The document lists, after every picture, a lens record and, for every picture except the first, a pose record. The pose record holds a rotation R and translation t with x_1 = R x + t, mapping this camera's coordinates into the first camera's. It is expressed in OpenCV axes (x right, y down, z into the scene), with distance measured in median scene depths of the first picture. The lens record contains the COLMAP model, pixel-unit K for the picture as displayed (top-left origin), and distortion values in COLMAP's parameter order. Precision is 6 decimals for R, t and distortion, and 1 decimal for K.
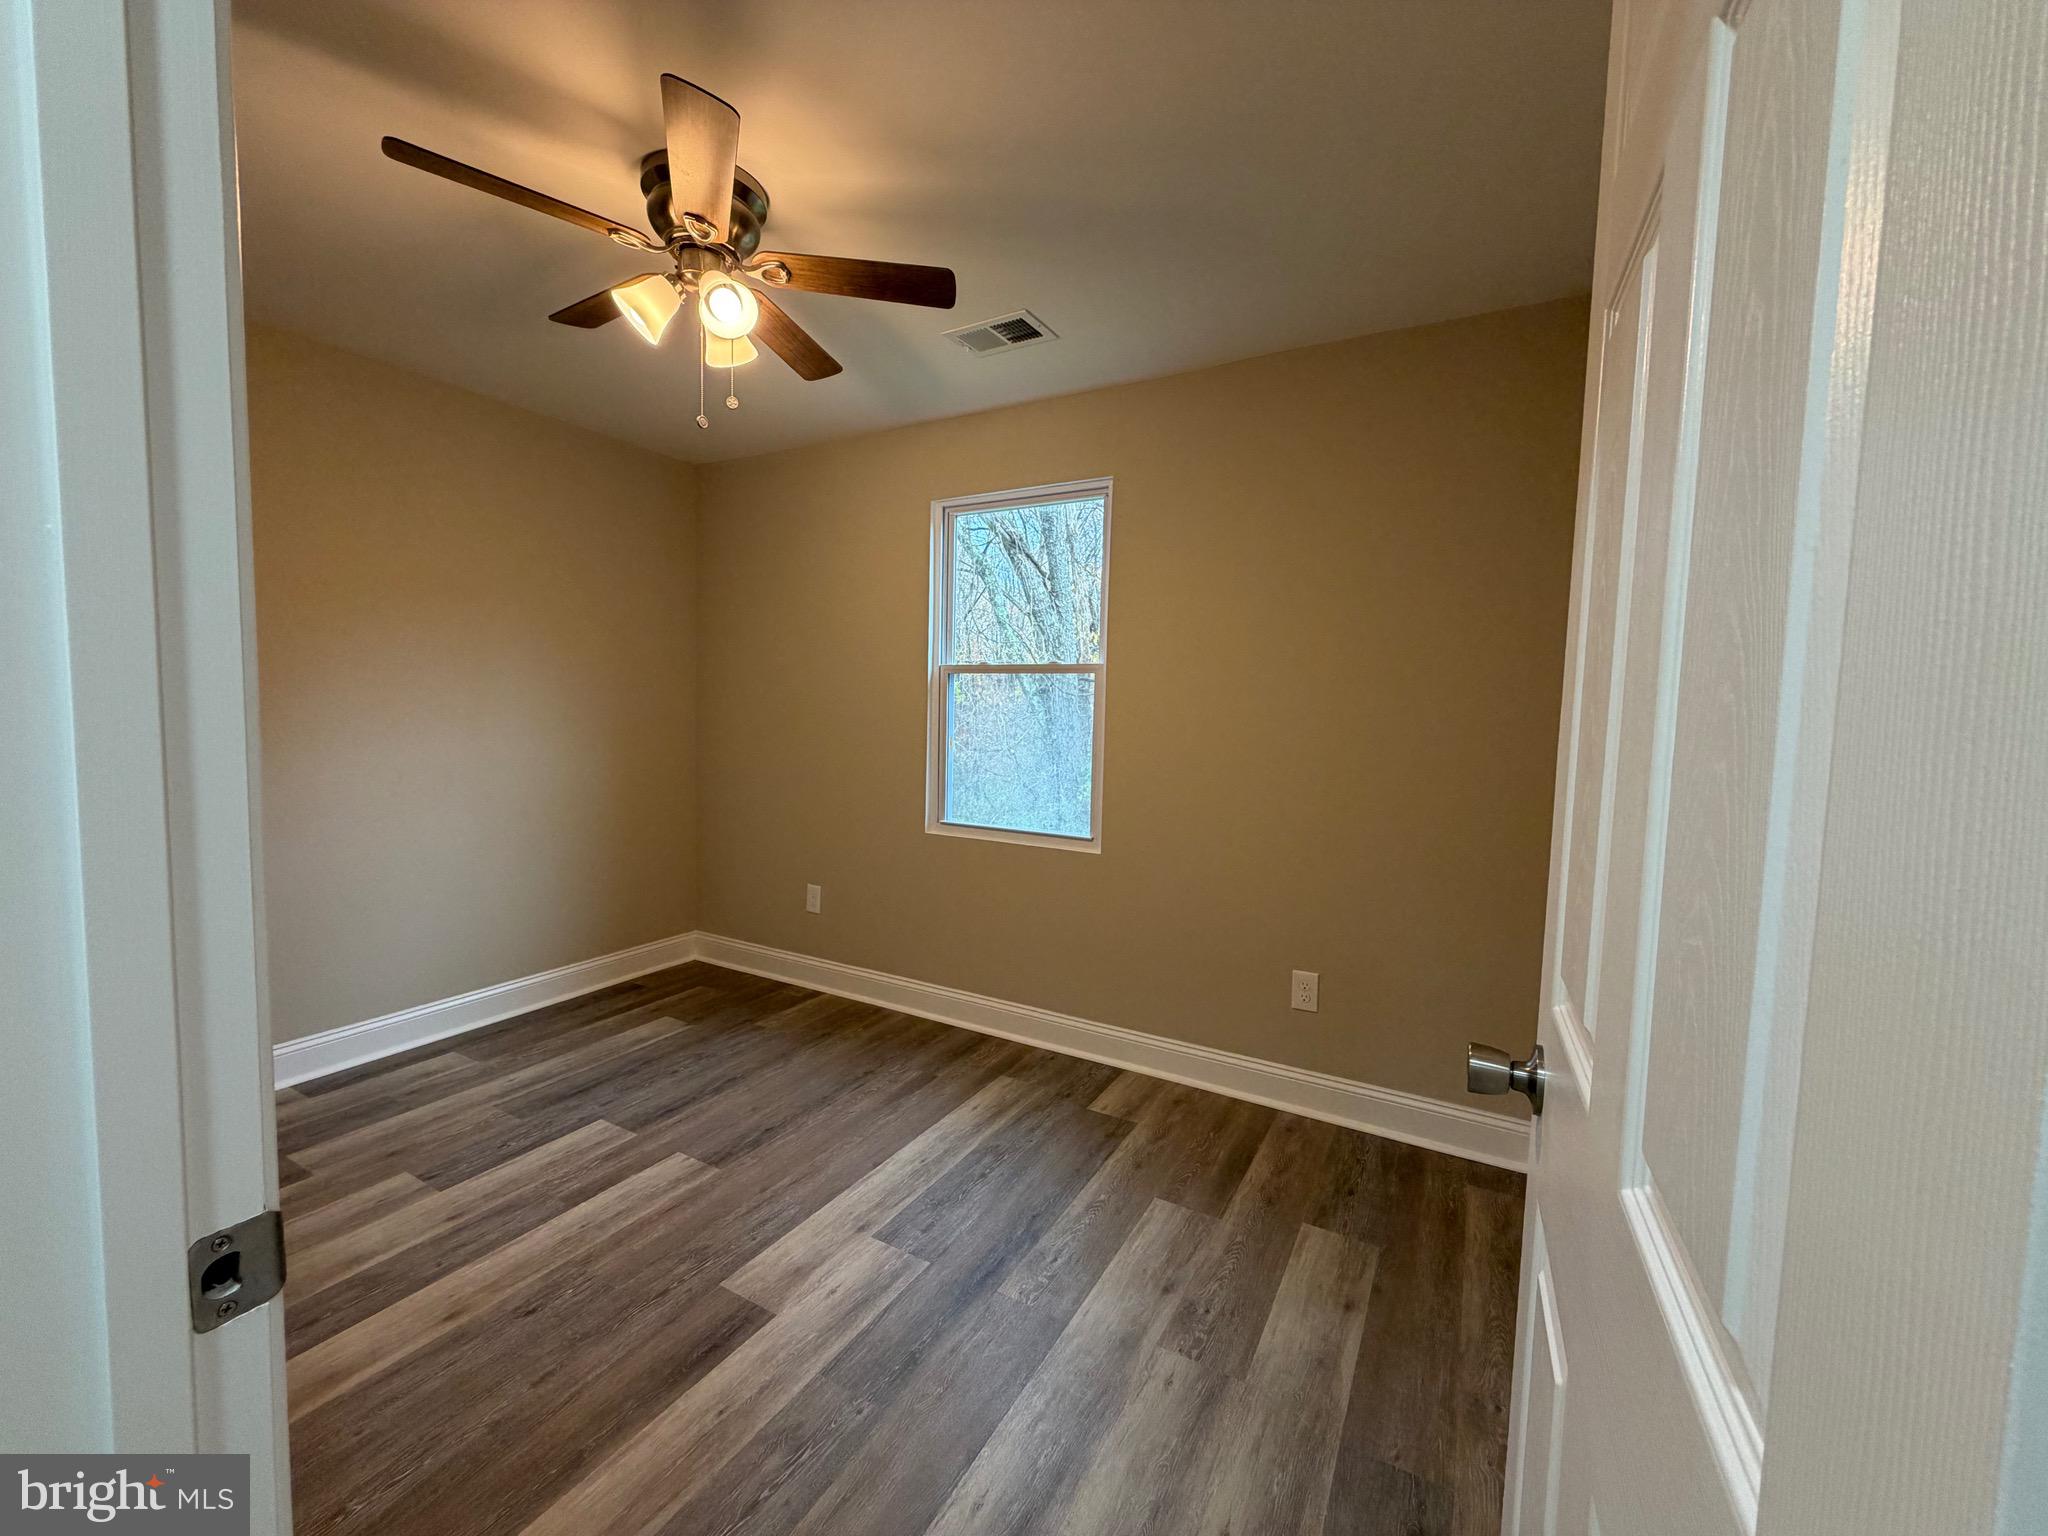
lens RADIAL K [[815.6, 0, 1024.0], [0, 815.6, 769.9], [0, 0, 1]] dist [-0.001012, 0.000146]
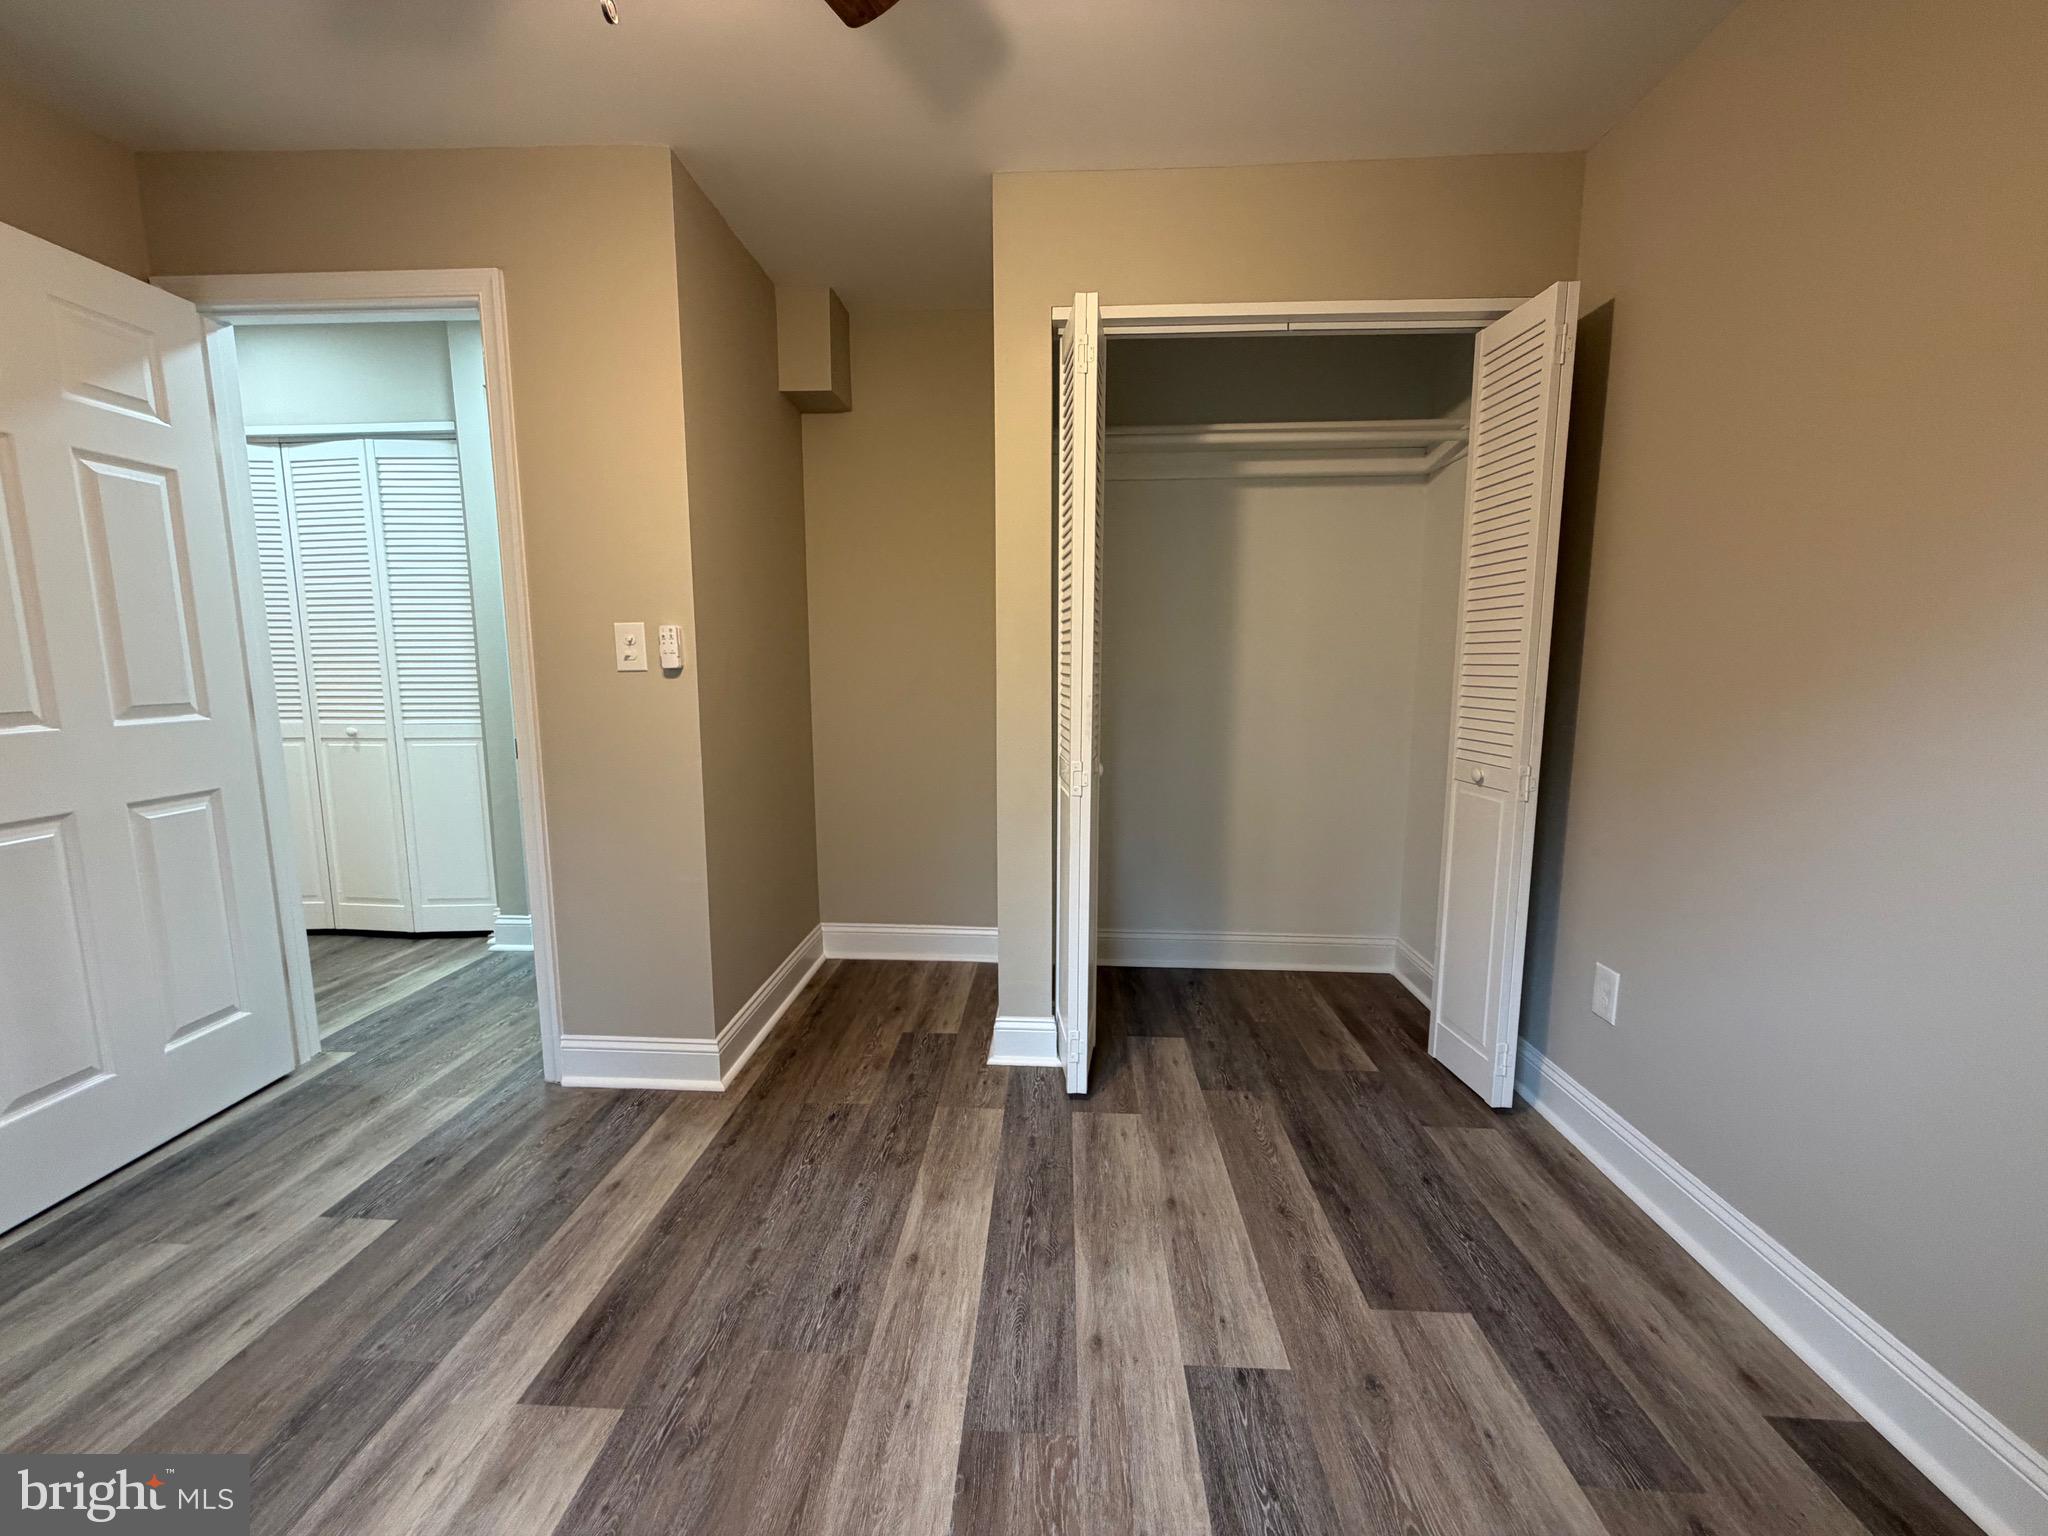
lens RADIAL K [[815.6, 0, 1019.4], [0, 815.6, 768.9], [0, 0, 1]] dist [-0.001012, 0.000146]
pose [[-0.896560, 0.036050, -0.441453, -0.395636], [-0.051366, 0.981494, 0.184472, -0.069988], [0.439934, 0.188066, -0.878117, 1.700699]]
